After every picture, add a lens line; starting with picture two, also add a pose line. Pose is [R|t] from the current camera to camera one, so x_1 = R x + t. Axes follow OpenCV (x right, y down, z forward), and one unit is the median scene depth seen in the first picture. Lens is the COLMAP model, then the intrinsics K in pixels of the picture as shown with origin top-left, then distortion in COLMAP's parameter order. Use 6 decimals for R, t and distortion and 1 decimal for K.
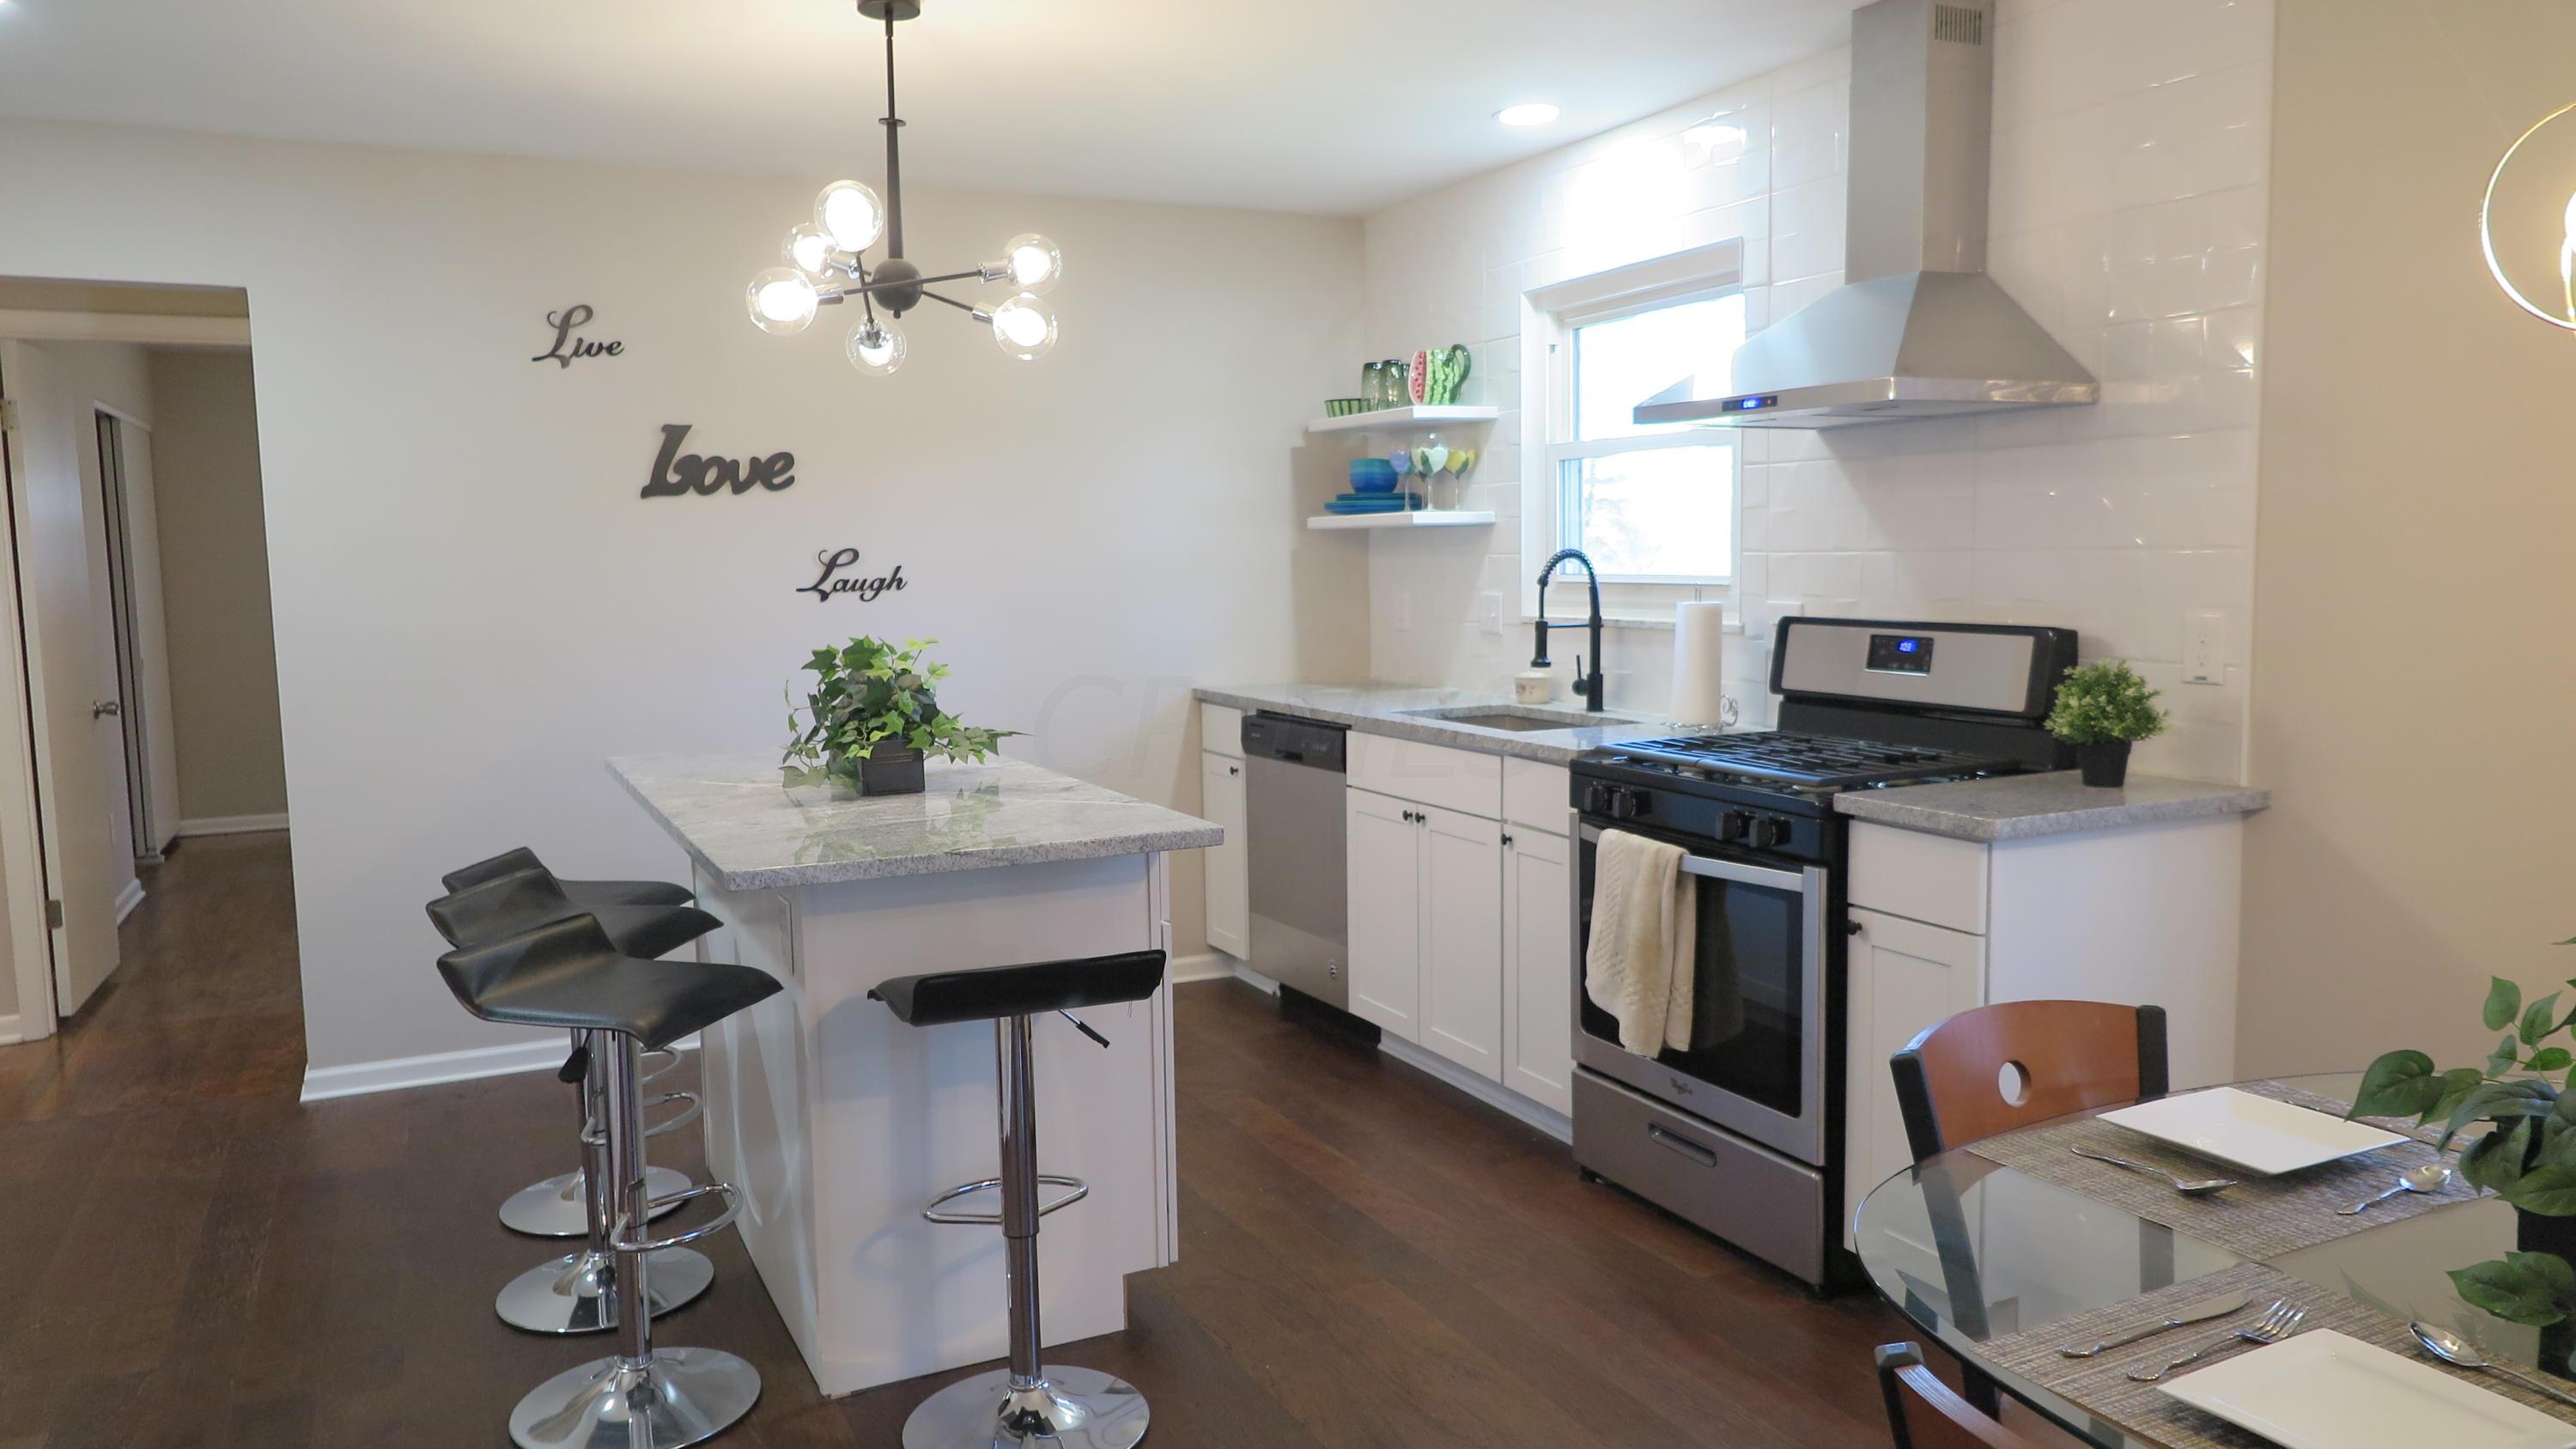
lens RADIAL K [[1770.6, 0, 1288.0], [0, 1770.6, 724.5], [0, 0, 1]] dist [-0.006379, -0.000537]
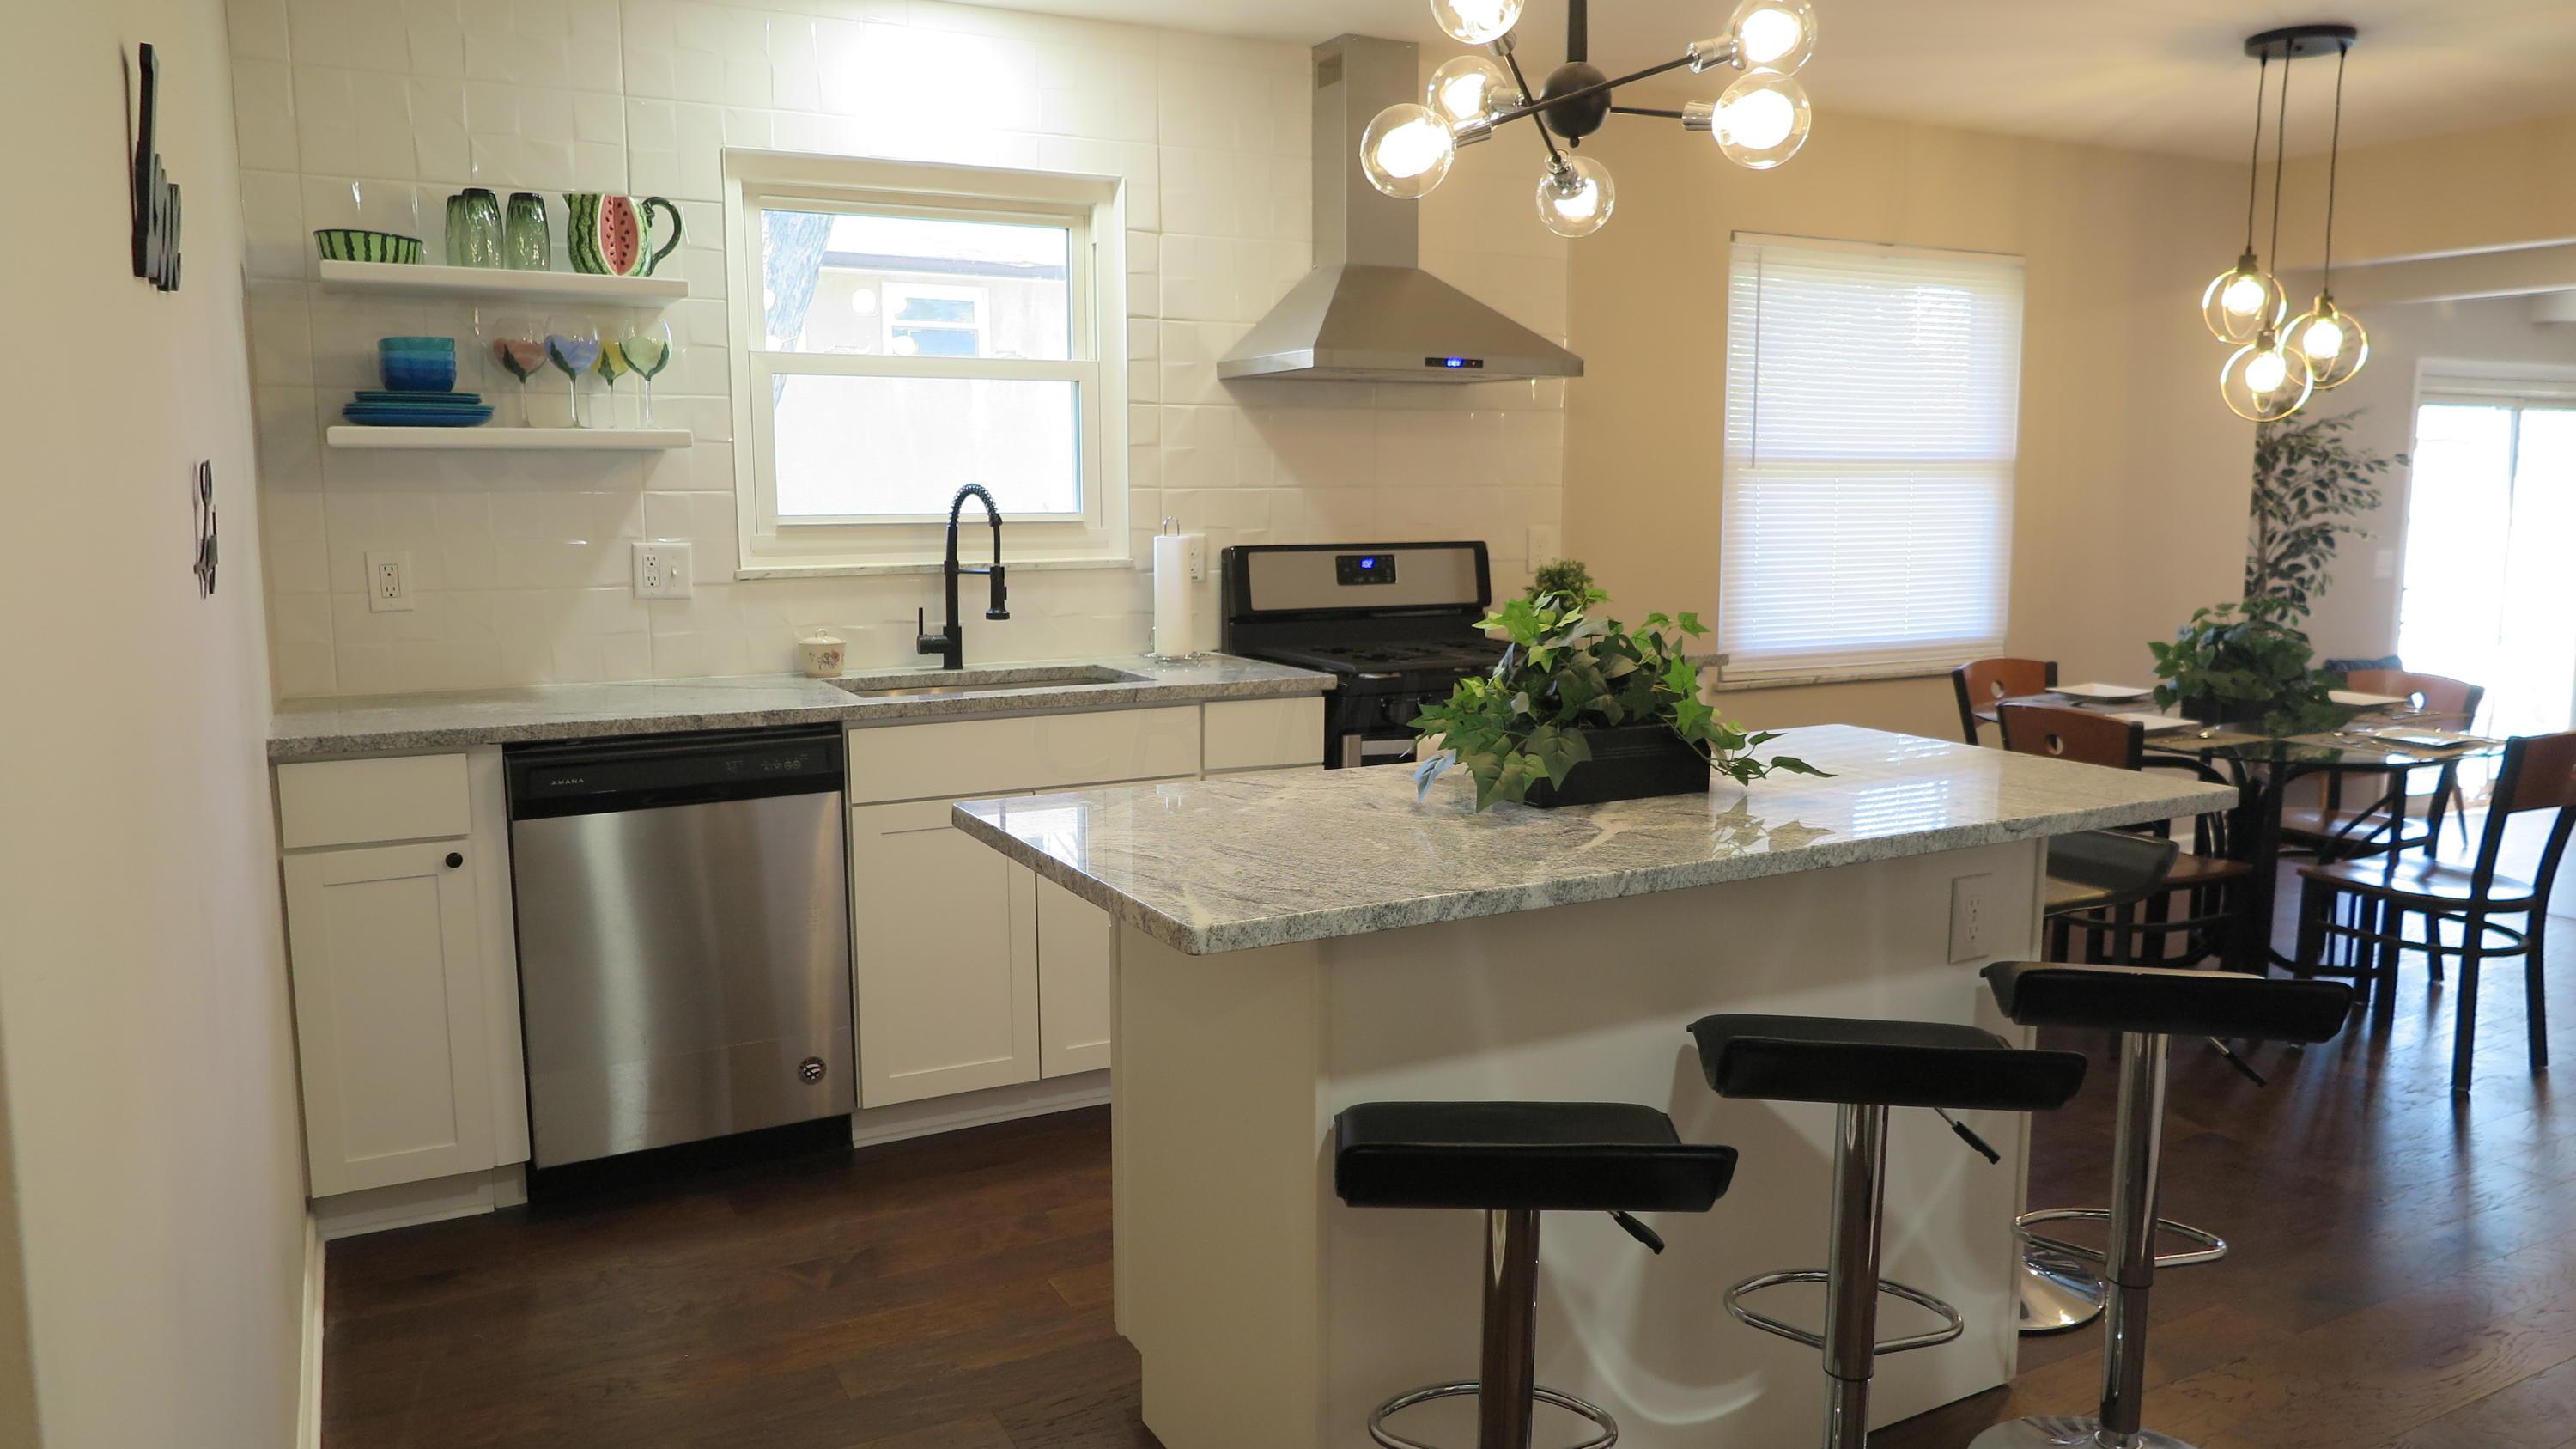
lens RADIAL K [[1770.6, 0, 1288.0], [0, 1770.6, 724.5], [0, 0, 1]] dist [-0.006379, -0.000537]
pose [[-0.036216, -0.125210, 0.991469, -0.672182], [0.100208, 0.986664, 0.128263, -0.072815], [-0.994307, 0.103999, -0.023186, 0.813305]]
